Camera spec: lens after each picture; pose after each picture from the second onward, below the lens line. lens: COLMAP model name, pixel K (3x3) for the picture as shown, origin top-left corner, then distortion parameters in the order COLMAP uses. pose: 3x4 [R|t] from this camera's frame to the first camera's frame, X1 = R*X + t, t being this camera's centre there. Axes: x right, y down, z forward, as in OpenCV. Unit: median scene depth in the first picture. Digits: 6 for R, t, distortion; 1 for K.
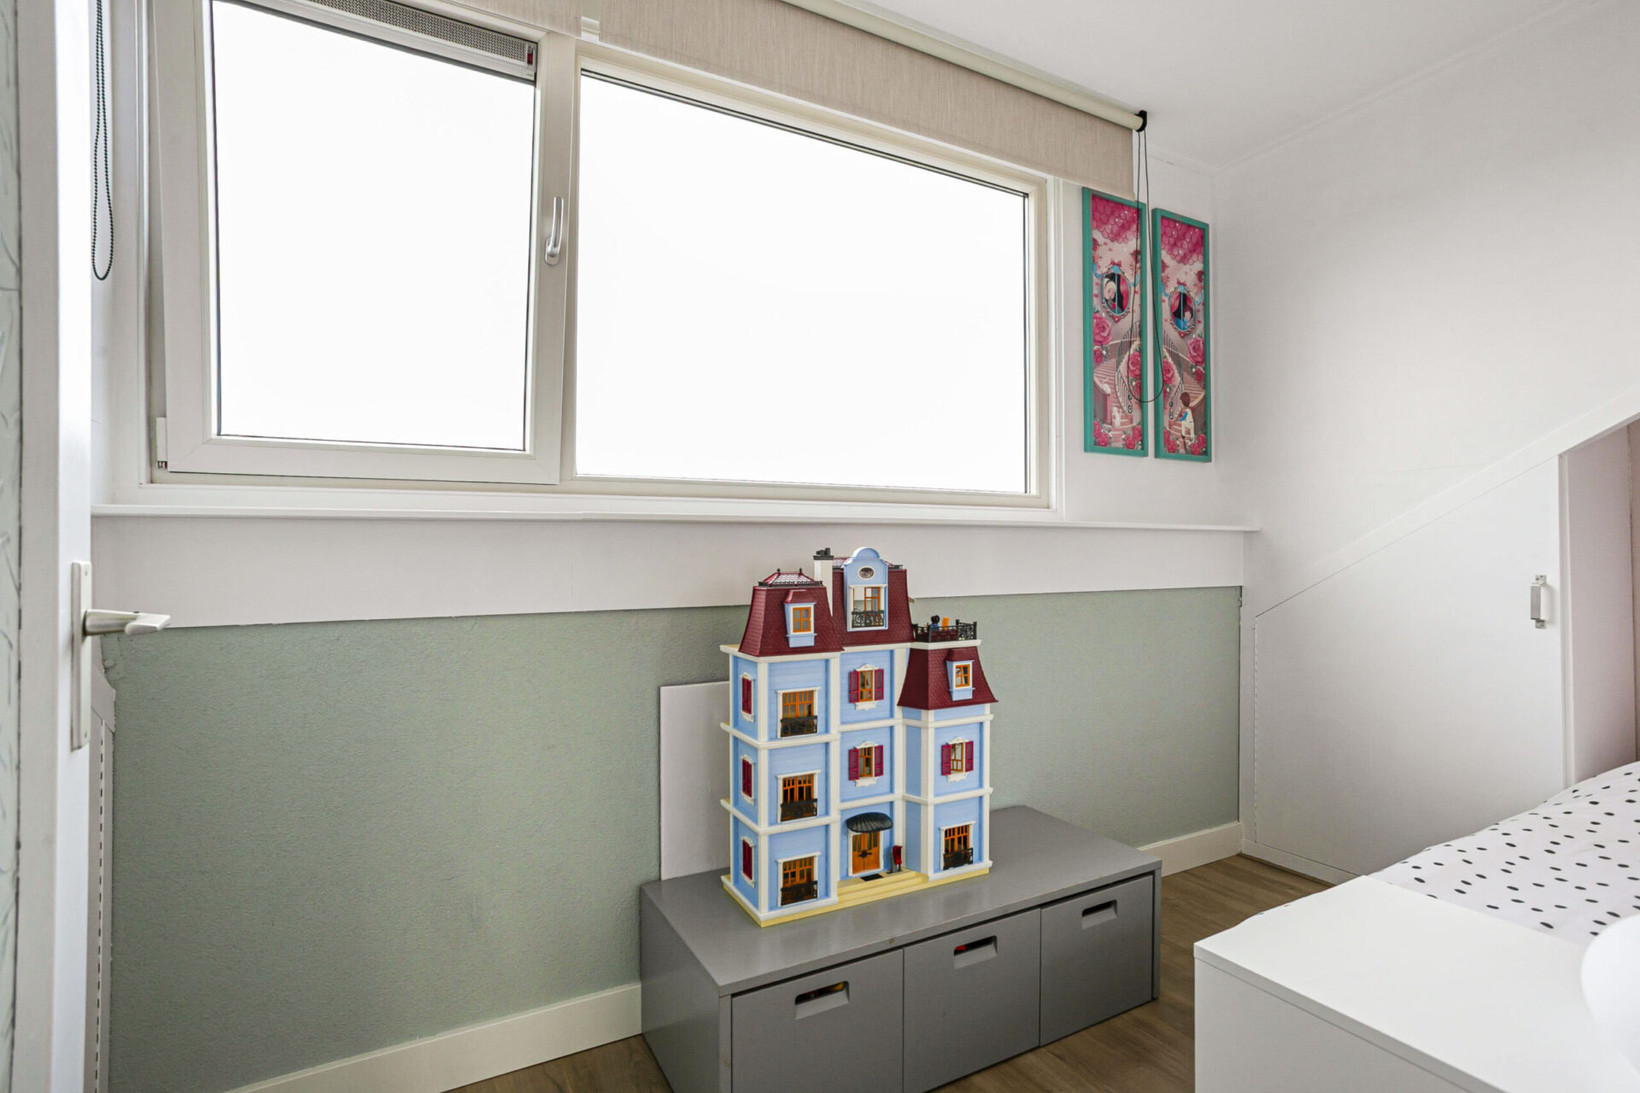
lens RADIAL K [[795.9, 0, 825.3], [0, 795.9, 549.7], [0, 0, 1]] dist [-0.020962, 0.002763]
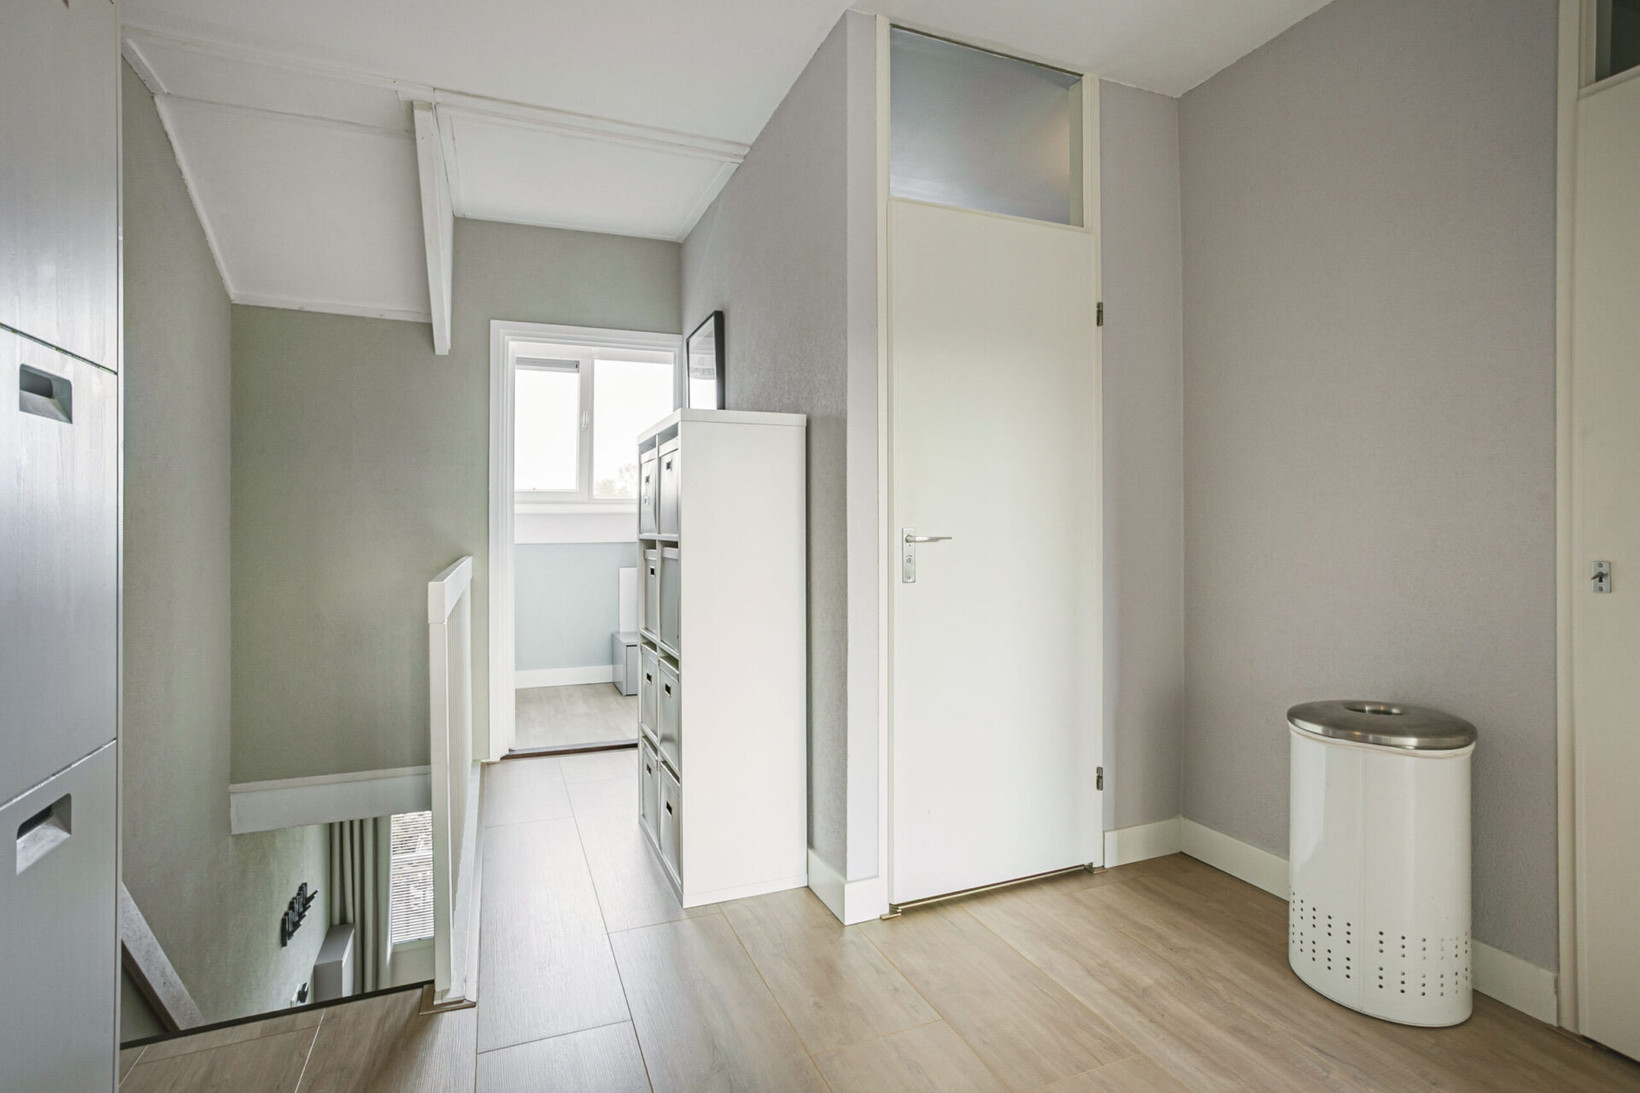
lens RADIAL K [[795.9, 0, 817.7], [0, 795.9, 534.1], [0, 0, 1]] dist [-0.020962, 0.002763]
pose [[0.993535, 0.001093, -0.113524, 0.482908], [-0.000227, 0.999971, 0.007646, 0.008924], [0.113529, -0.007571, 0.993506, -1.047216]]
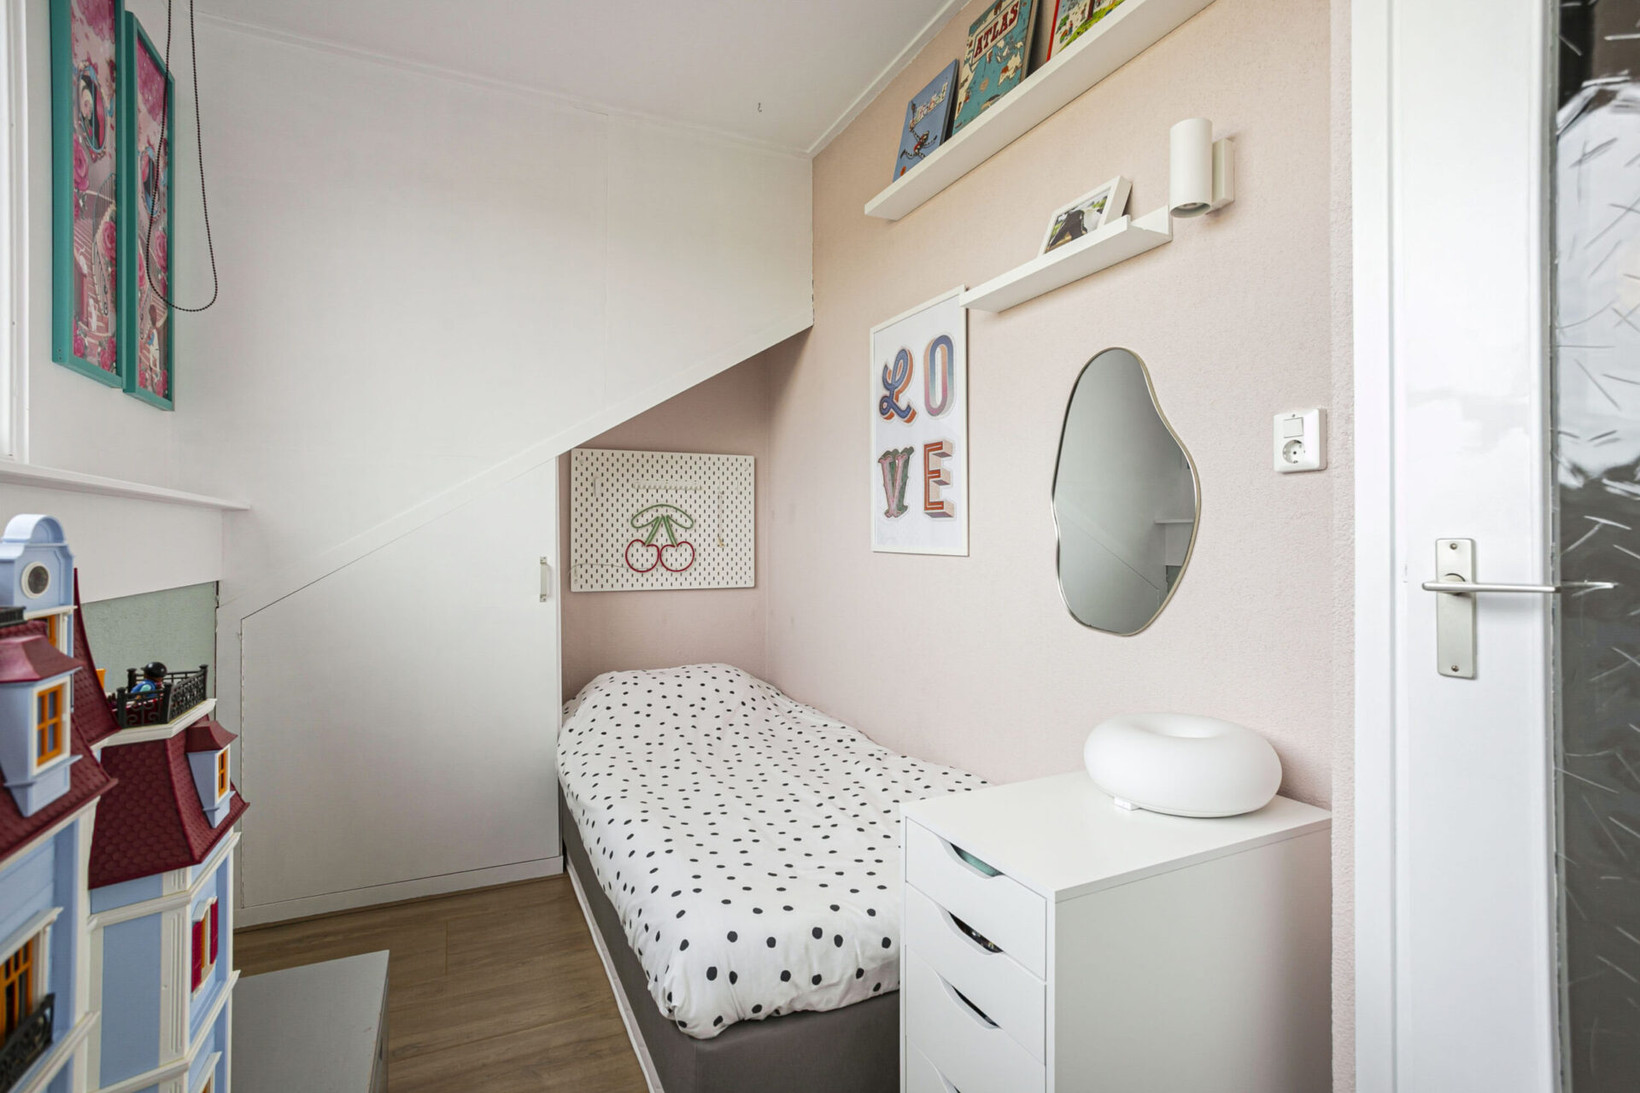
lens RADIAL K [[795.9, 0, 815.7], [0, 795.9, 546.0], [0, 0, 1]] dist [-0.020962, 0.002763]
pose [[0.067031, -0.005467, 0.997736, -0.201432], [-0.001835, 0.999983, 0.005602, 0.007190], [-0.997749, -0.002206, 0.067020, 0.402244]]
